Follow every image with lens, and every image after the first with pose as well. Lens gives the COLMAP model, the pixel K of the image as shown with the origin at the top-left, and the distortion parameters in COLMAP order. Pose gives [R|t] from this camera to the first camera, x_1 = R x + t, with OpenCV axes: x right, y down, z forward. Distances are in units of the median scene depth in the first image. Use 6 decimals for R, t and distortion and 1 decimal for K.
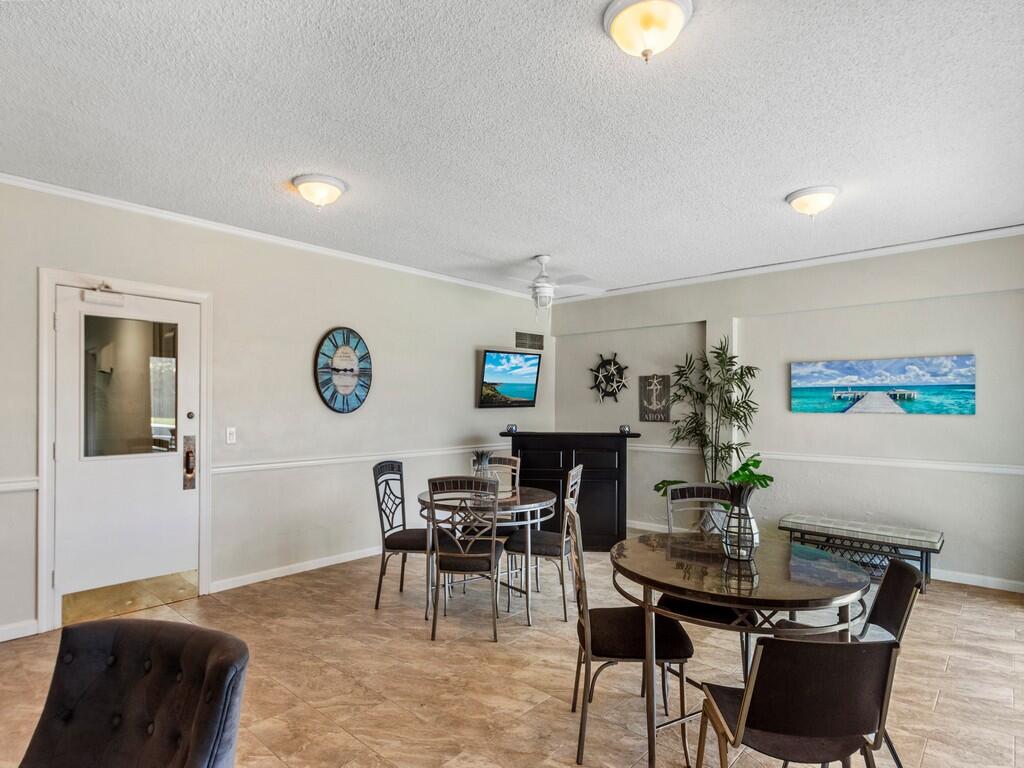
lens RADIAL K [[560.7, 0, 509.8], [0, 560.7, 388.2], [0, 0, 1]] dist [0.000306, 0.000111]
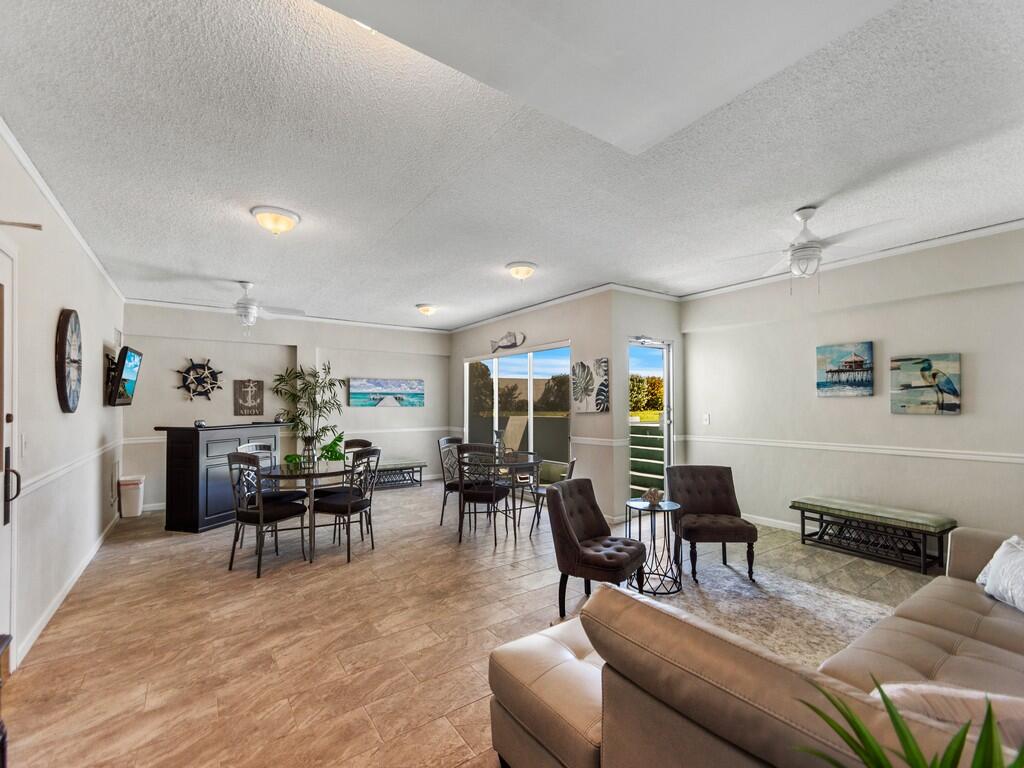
lens RADIAL K [[438.6, 0, 510.5], [0, 438.6, 392.8], [0, 0, 1]] dist [0.000652, 0.000101]
pose [[0.227689, 0.017513, 0.973576, -0.736554], [-0.027206, 0.999562, -0.011618, 0.002322], [-0.973354, -0.023841, 0.228066, 0.205922]]
